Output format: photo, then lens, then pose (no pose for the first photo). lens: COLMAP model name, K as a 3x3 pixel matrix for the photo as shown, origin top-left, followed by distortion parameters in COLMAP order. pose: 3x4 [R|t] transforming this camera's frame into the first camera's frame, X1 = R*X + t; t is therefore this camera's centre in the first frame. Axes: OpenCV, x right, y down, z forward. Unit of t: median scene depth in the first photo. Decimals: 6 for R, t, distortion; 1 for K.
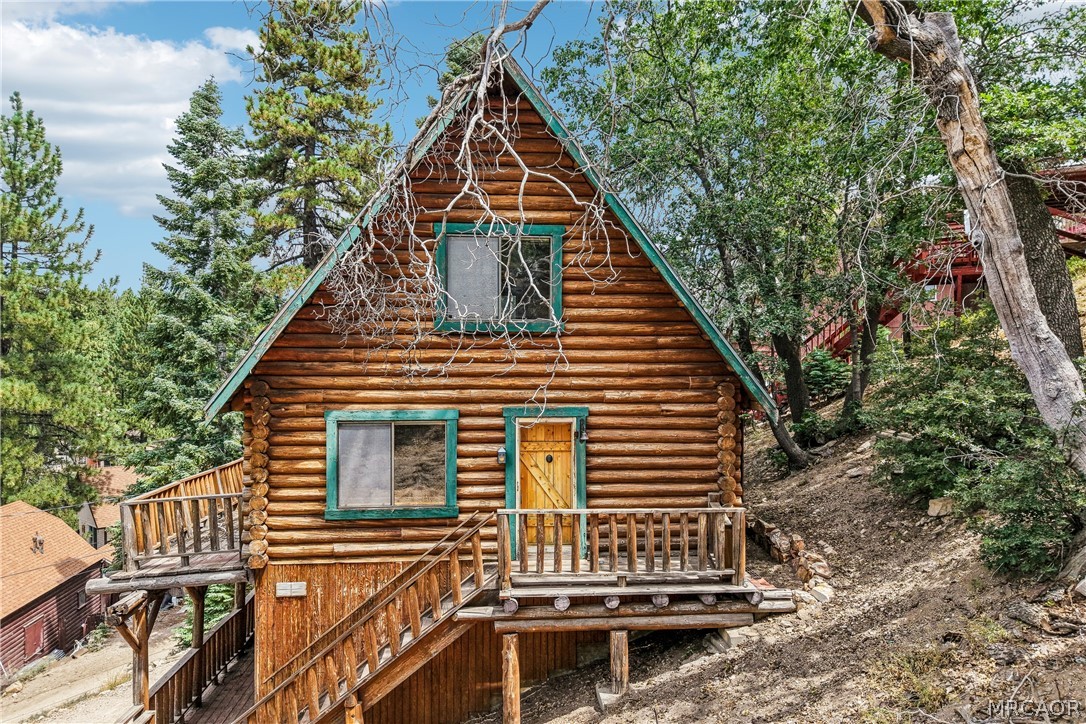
lens RADIAL K [[717.8, 0, 539.7], [0, 717.8, 403.5], [0, 0, 1]] dist [0.034288, 0.000391]
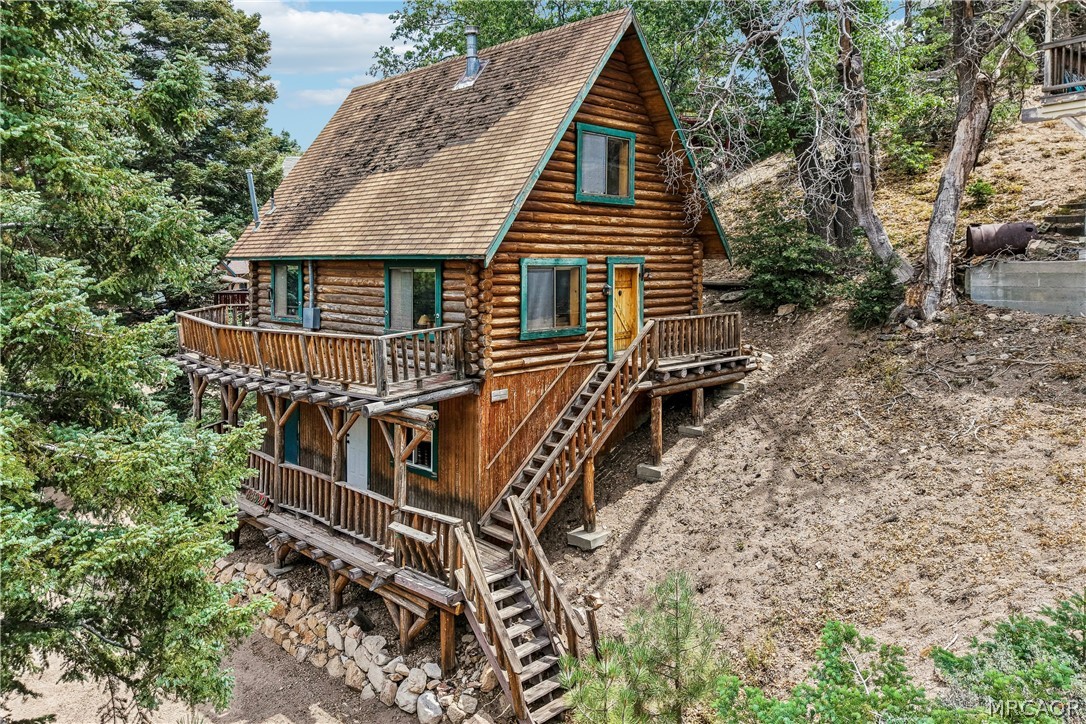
lens RADIAL K [[752.5, 0, 543.0], [0, 752.5, 362.0], [0, 0, 1]] dist [0.038188, -0.000281]
pose [[0.773996, -0.085159, 0.627438, -1.109894], [0.034727, 0.995132, 0.092226, 0.071380], [-0.632238, -0.049593, 0.773186, -0.106015]]
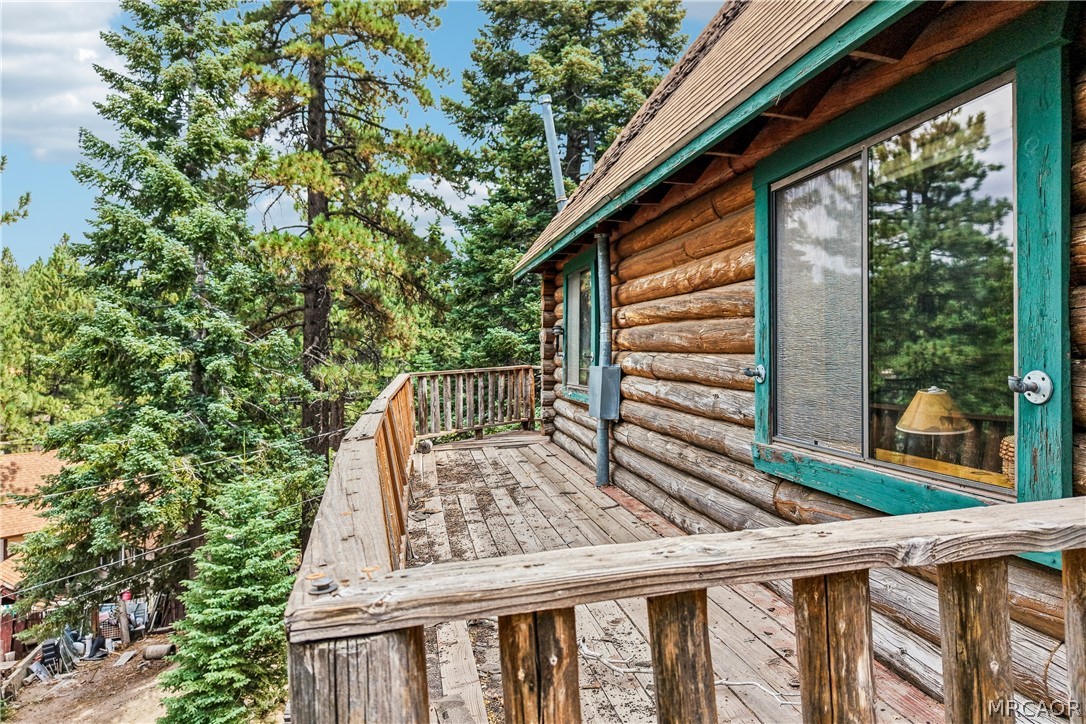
lens RADIAL K [[752.5, 0, 543.0], [0, 752.5, 362.0], [0, 0, 1]] dist [0.038188, -0.000281]
pose [[0.997438, 0.000491, 0.071529, -0.538869], [0.001973, 0.999407, -0.034377, 0.107503], [-0.071503, 0.034431, 0.996846, 0.883567]]
